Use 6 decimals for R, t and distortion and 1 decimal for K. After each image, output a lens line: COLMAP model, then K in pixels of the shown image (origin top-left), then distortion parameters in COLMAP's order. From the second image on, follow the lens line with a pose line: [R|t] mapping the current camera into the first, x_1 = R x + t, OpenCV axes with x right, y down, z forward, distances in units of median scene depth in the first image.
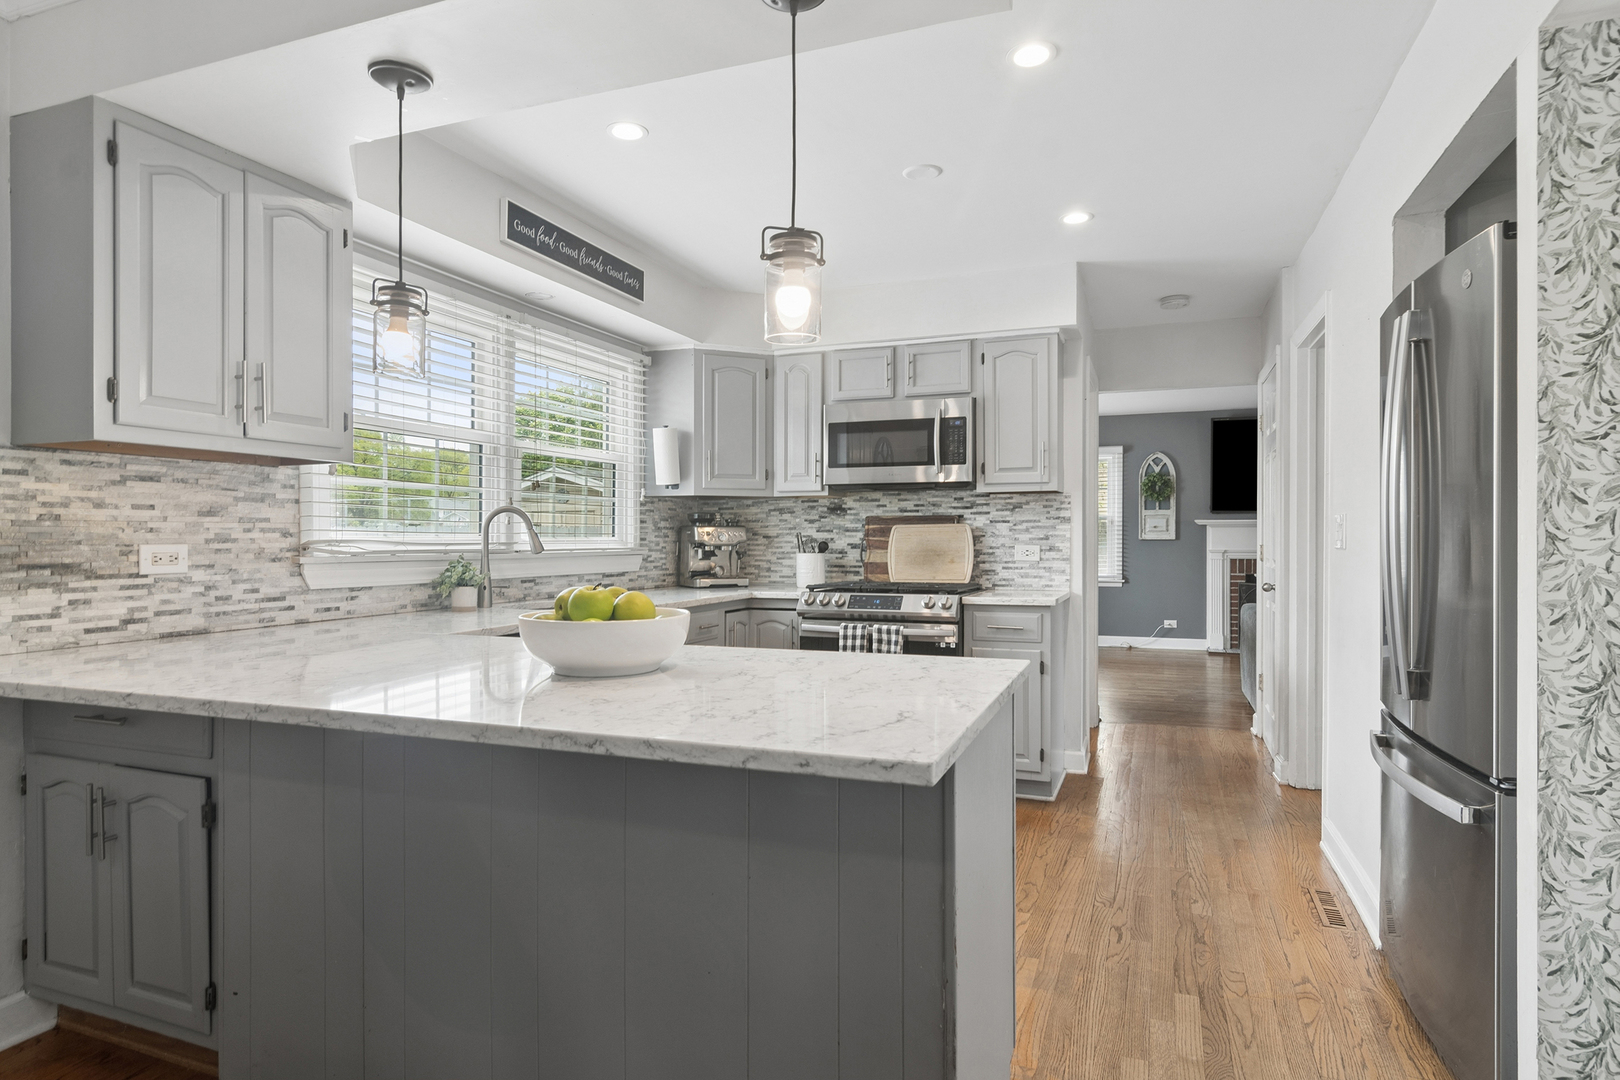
lens RADIAL K [[886.7, 0, 802.4], [0, 886.7, 545.4], [0, 0, 1]] dist [-0.001135, 0.002213]
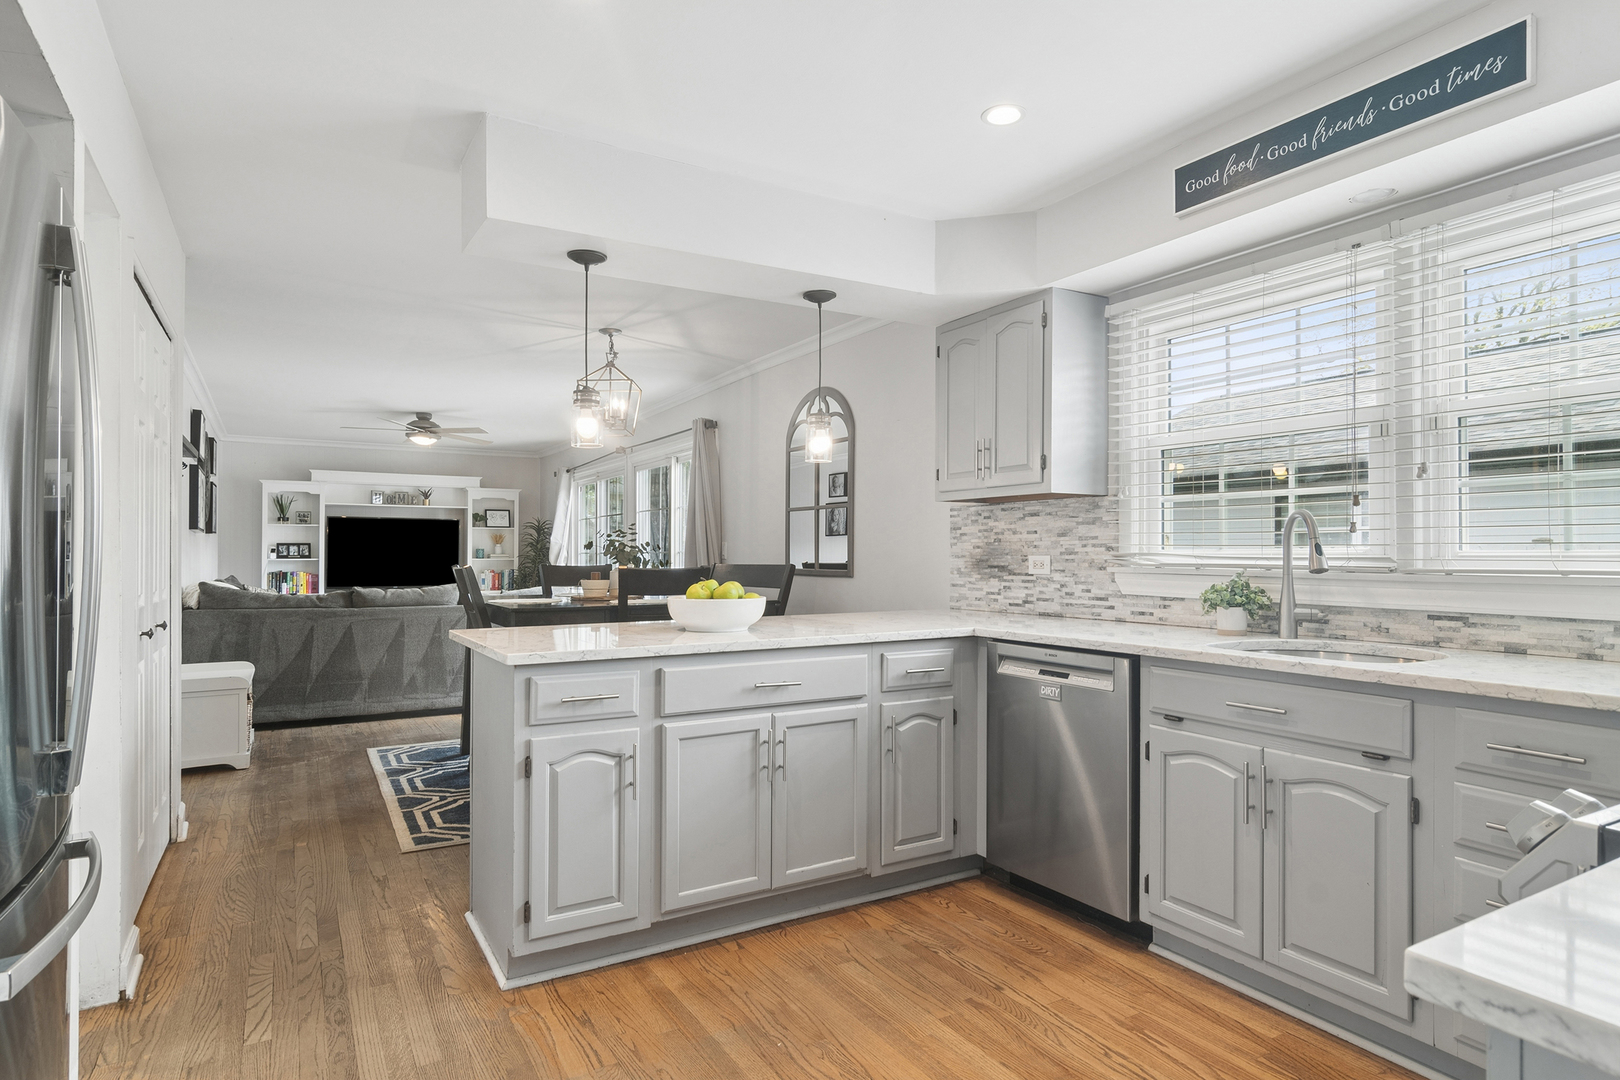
lens RADIAL K [[886.7, 0, 818.1], [0, 886.7, 558.3], [0, 0, 1]] dist [-0.001135, 0.002213]
pose [[-0.600957, 0.002295, -0.799278, 0.697596], [-0.009784, 0.999900, 0.010227, -0.007703], [0.799221, 0.013966, -0.600875, 1.478058]]
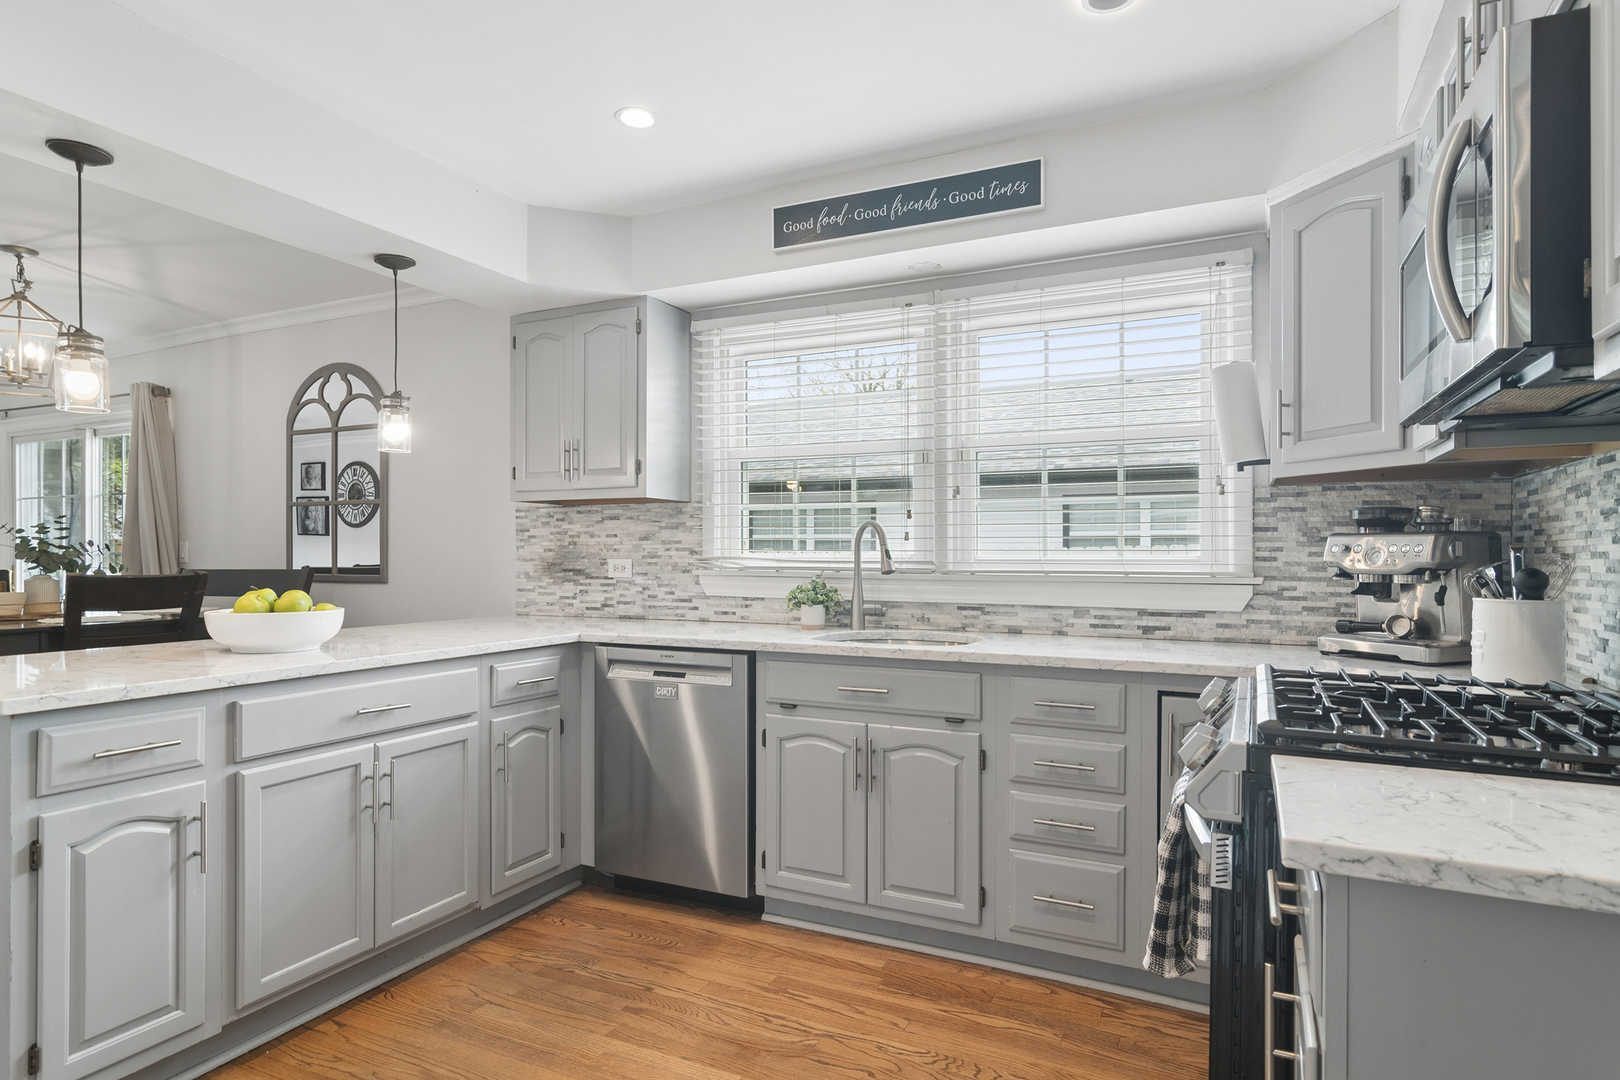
lens RADIAL K [[886.7, 0, 819.7], [0, 886.7, 567.3], [0, 0, 1]] dist [-0.001135, 0.002213]
pose [[-0.060041, 0.009346, -0.998152, 0.757970], [-0.013299, 0.999860, 0.010162, -0.006572], [0.998107, 0.013884, -0.059908, 1.315064]]
